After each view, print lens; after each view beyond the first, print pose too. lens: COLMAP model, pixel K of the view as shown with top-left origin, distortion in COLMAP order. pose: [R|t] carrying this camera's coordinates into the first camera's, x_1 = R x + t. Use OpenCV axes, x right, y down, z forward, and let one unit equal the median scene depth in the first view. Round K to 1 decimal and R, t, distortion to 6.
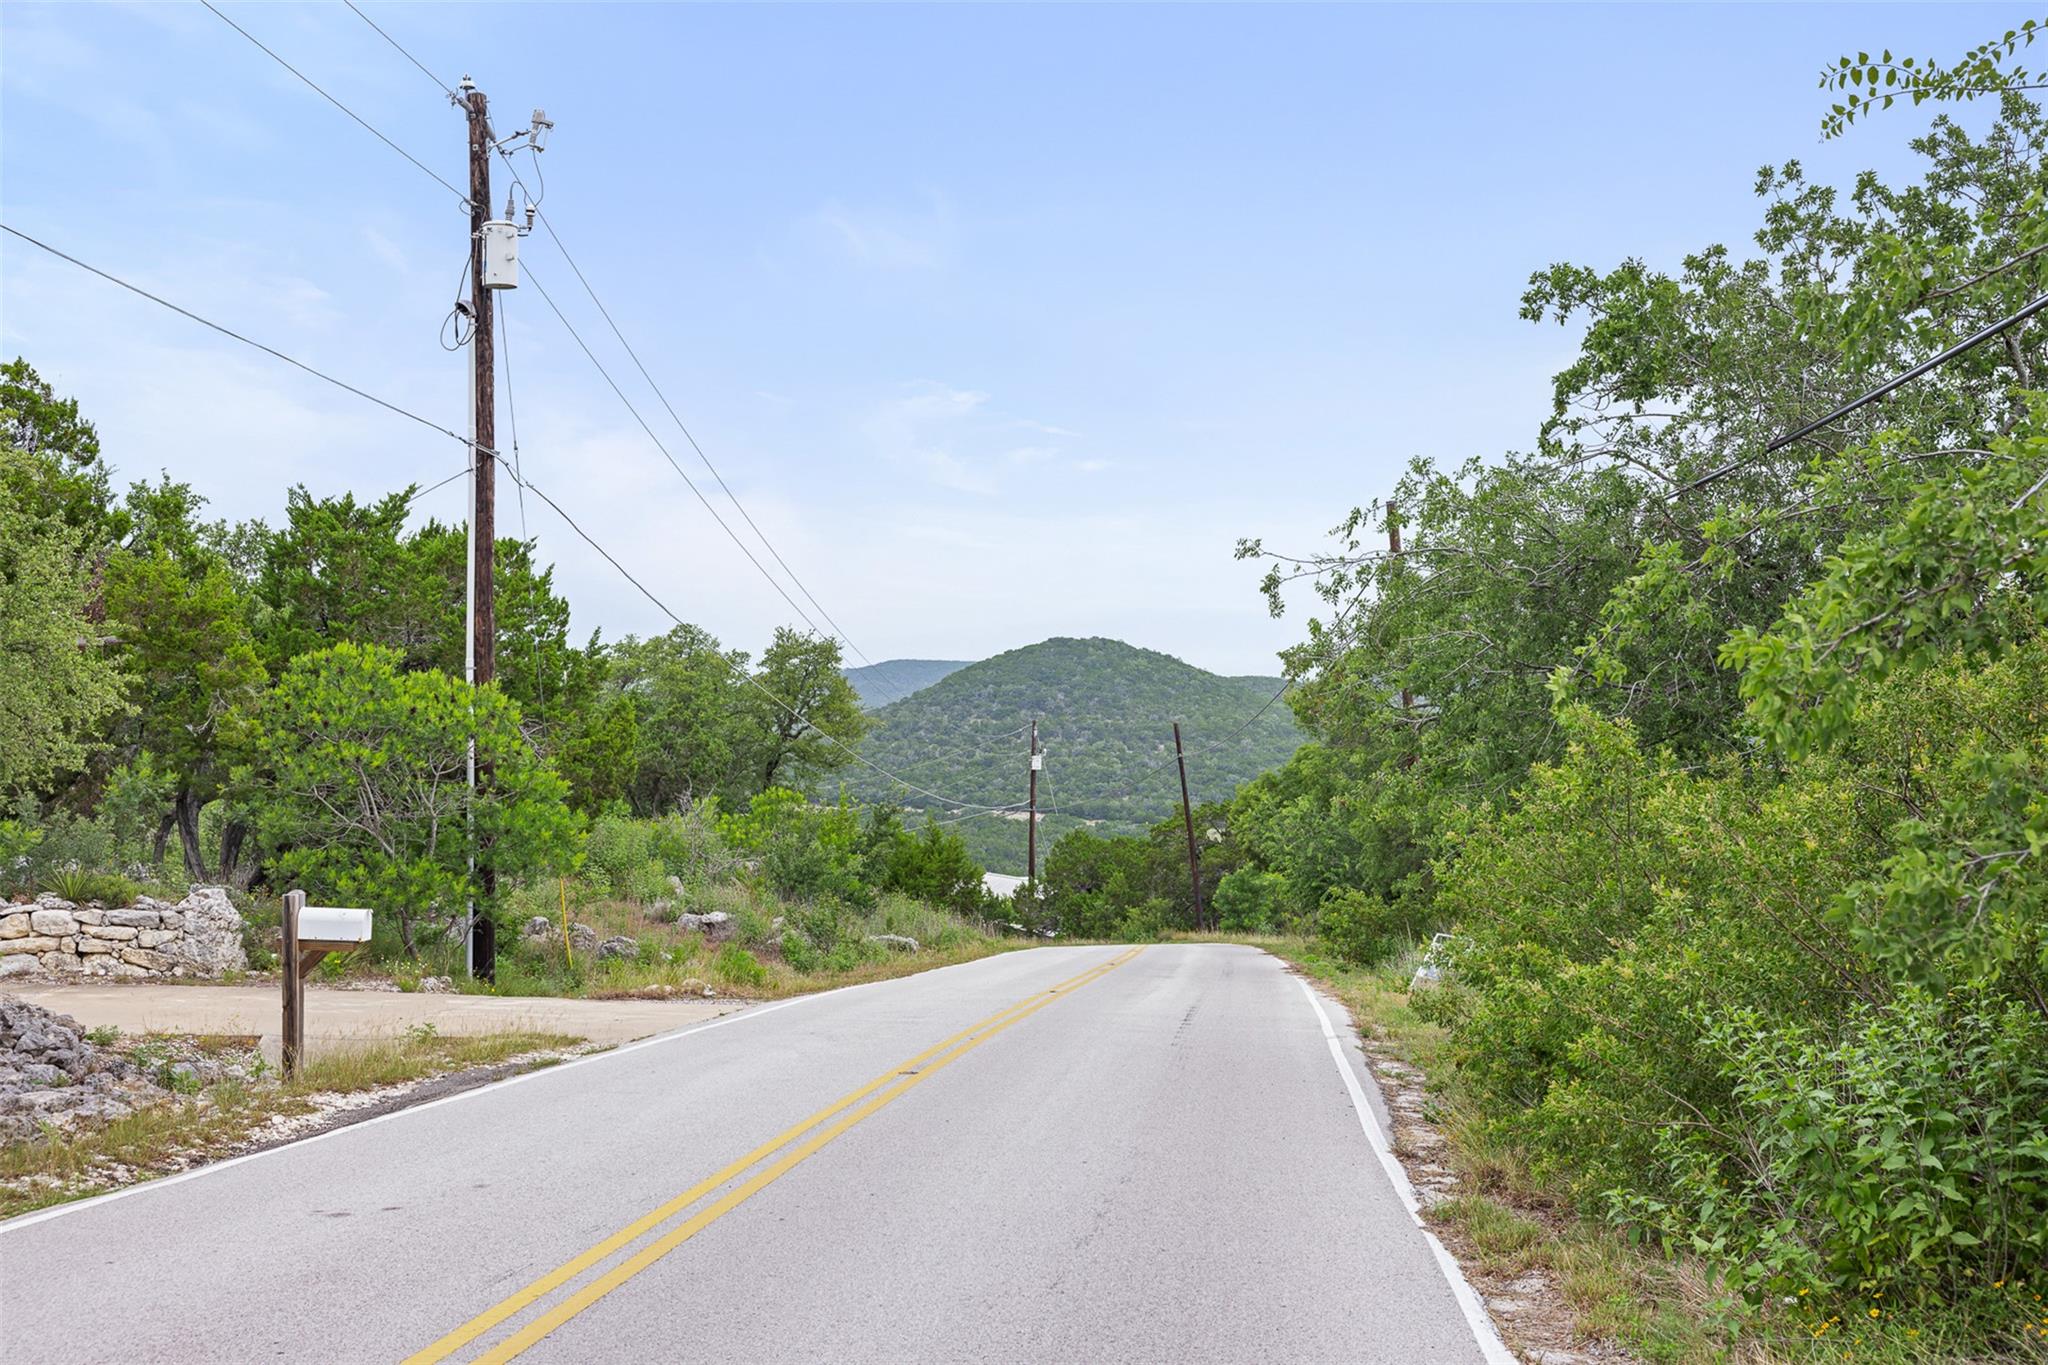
lens RADIAL K [[2370.8, 0, 1024.0], [0, 2370.8, 682.5], [0, 0, 1]] dist [0.001161, -0.000312]
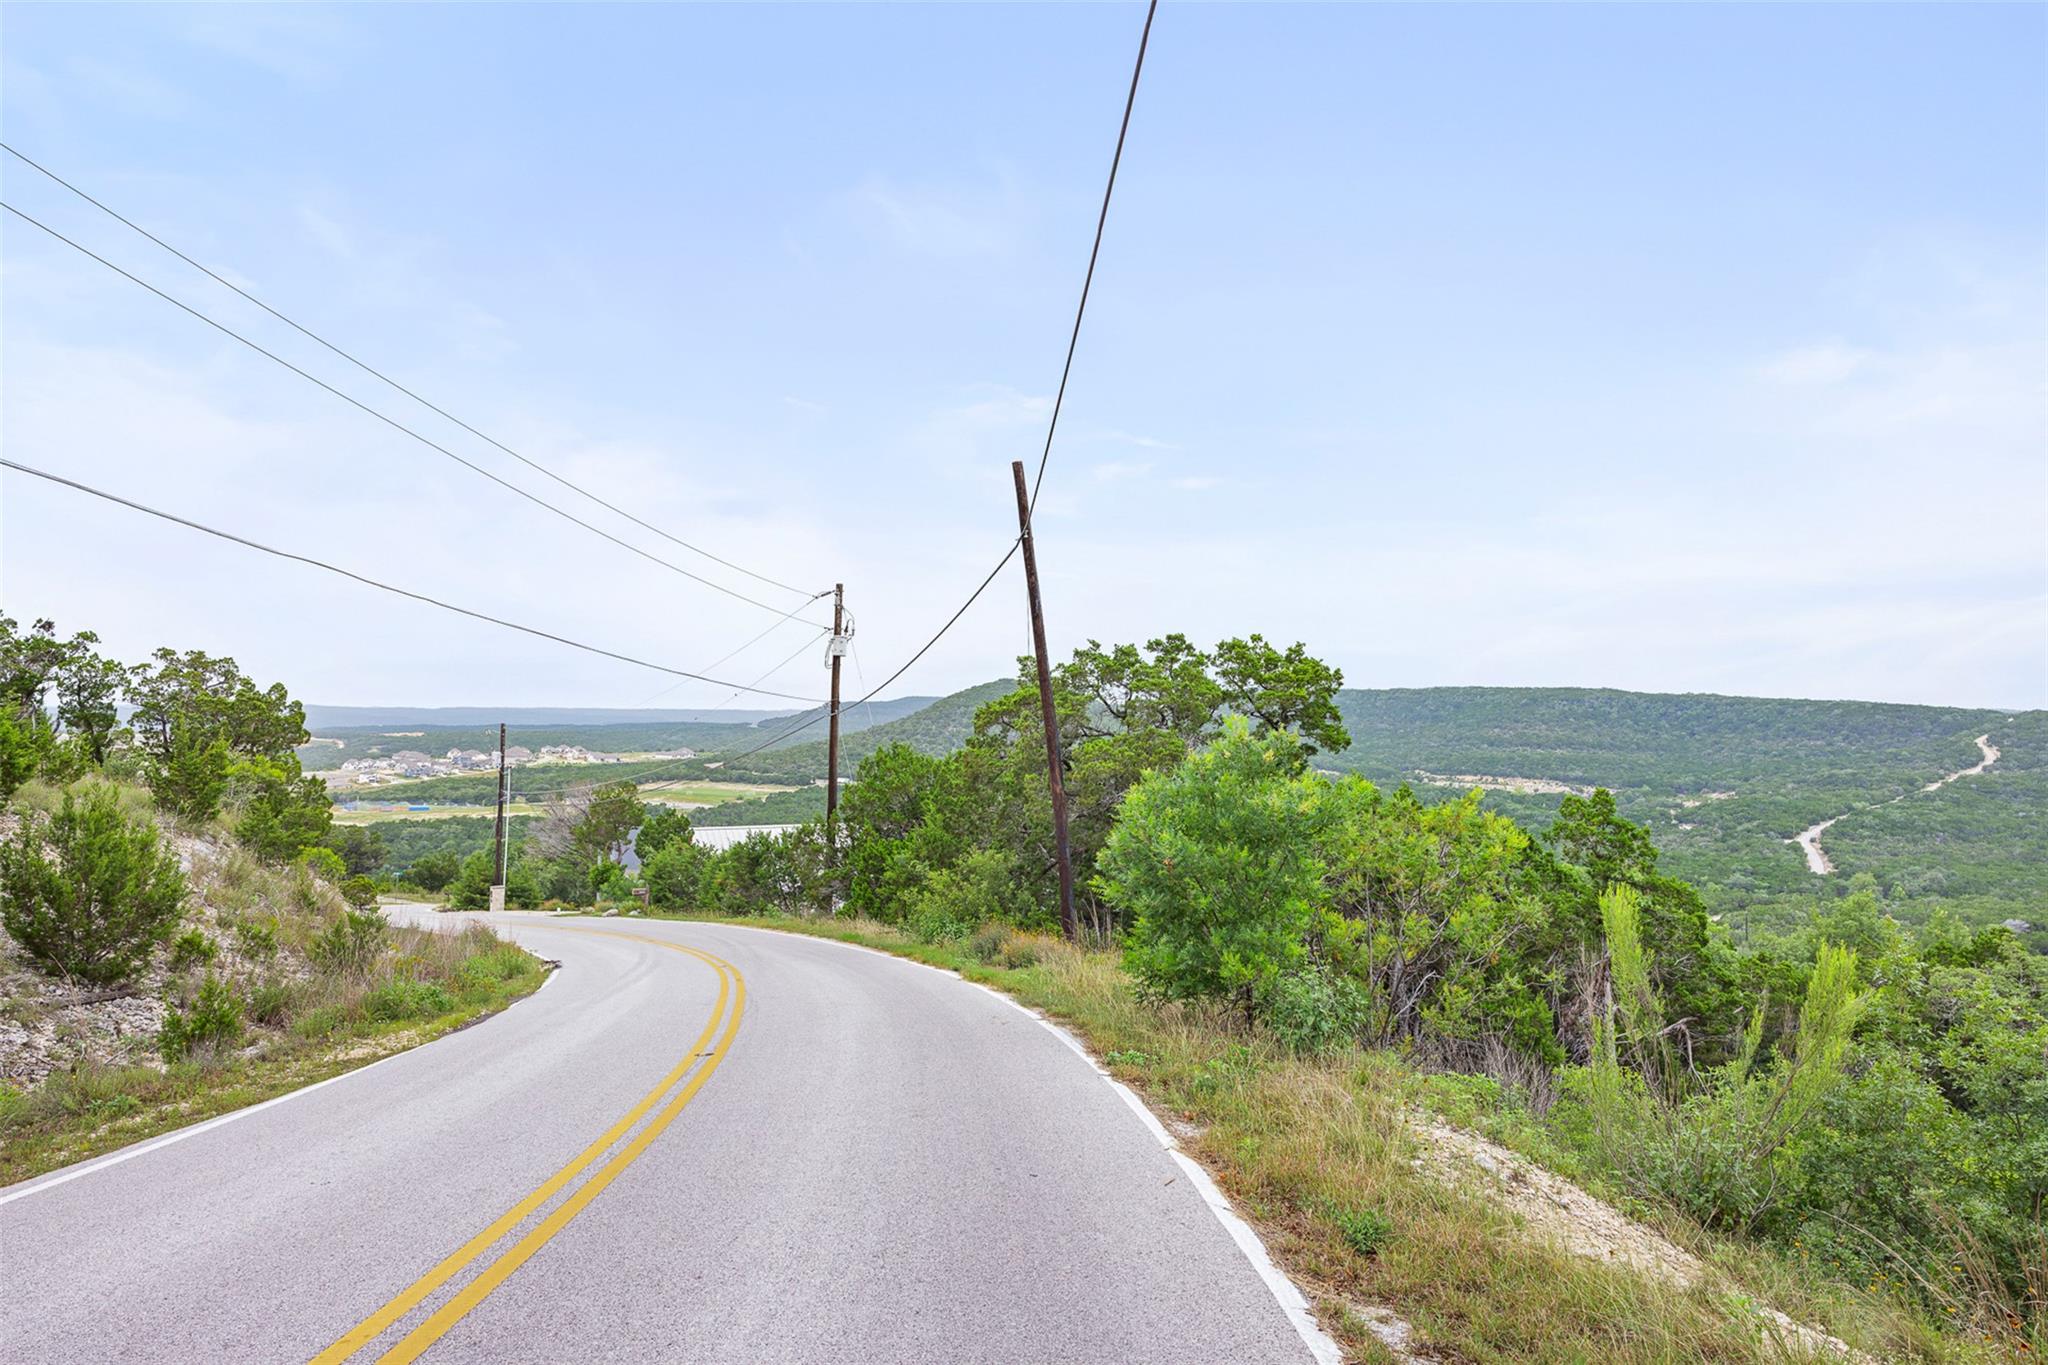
lens RADIAL K [[1326.0, 0, 1024.0], [0, 1326.0, 682.5], [0, 0, 1]] dist [-0.005754, 0.003145]
pose [[0.999746, 0.001692, 0.022466, 0.059307], [-0.001085, 0.999635, -0.027007, 0.064782], [-0.022503, 0.026976, 0.999383, 0.738810]]
